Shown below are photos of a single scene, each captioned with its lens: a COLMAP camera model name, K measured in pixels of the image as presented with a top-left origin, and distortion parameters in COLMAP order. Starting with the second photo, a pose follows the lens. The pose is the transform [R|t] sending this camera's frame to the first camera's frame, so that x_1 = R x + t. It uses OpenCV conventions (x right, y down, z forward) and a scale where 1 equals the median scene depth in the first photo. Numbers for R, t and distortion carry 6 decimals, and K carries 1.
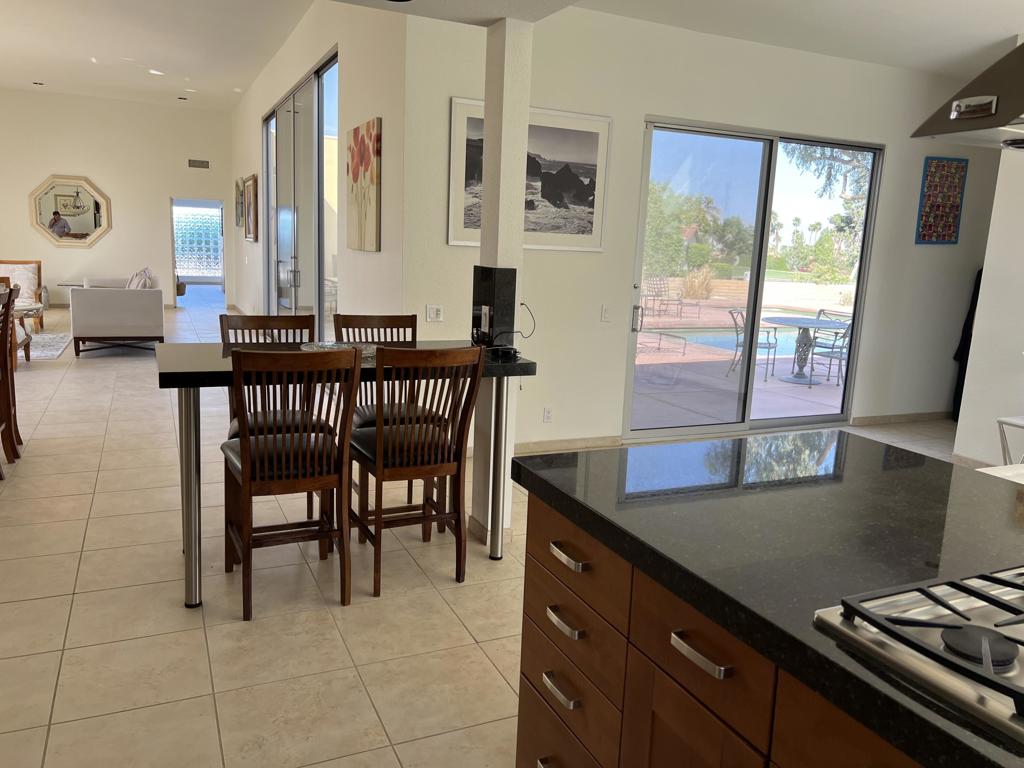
lens RADIAL K [[772.9, 0, 514.1], [0, 772.9, 386.2], [0, 0, 1]] dist [0.085683, -0.119334]
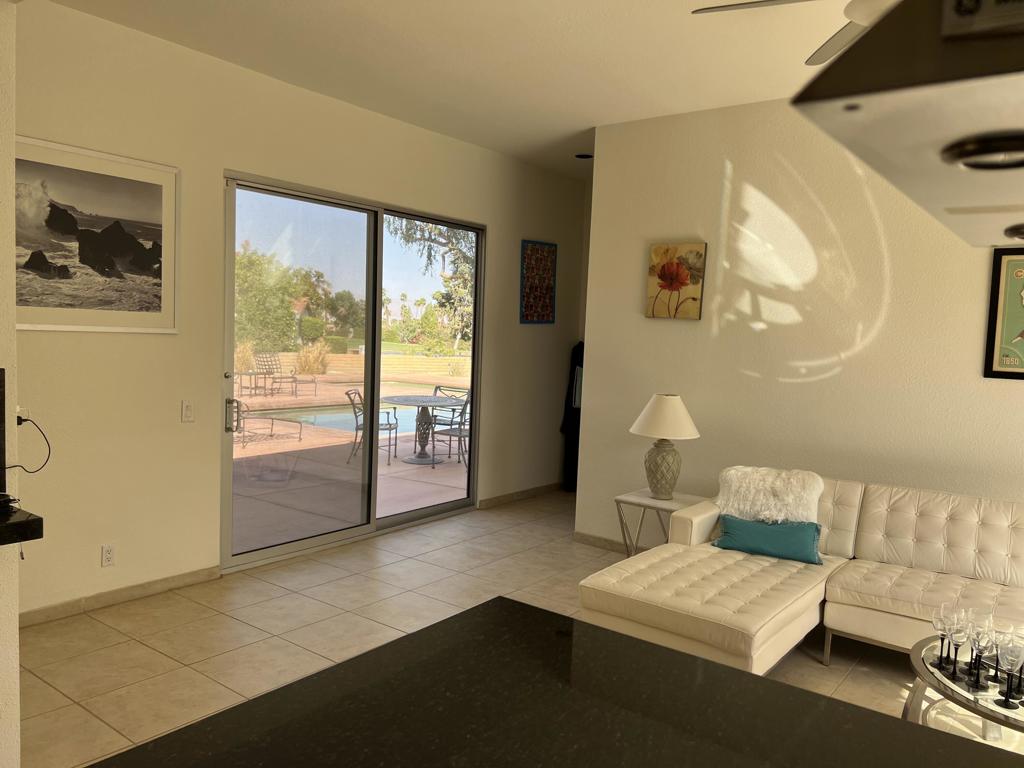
lens RADIAL K [[760.1, 0, 527.5], [0, 760.1, 385.5], [0, 0, 1]] dist [0.088440, -0.146101]
pose [[0.876956, -0.042750, 0.478666, 0.031389], [0.085709, 0.993980, -0.068254, -0.024180], [-0.472866, 0.100882, 0.875340, 0.101236]]
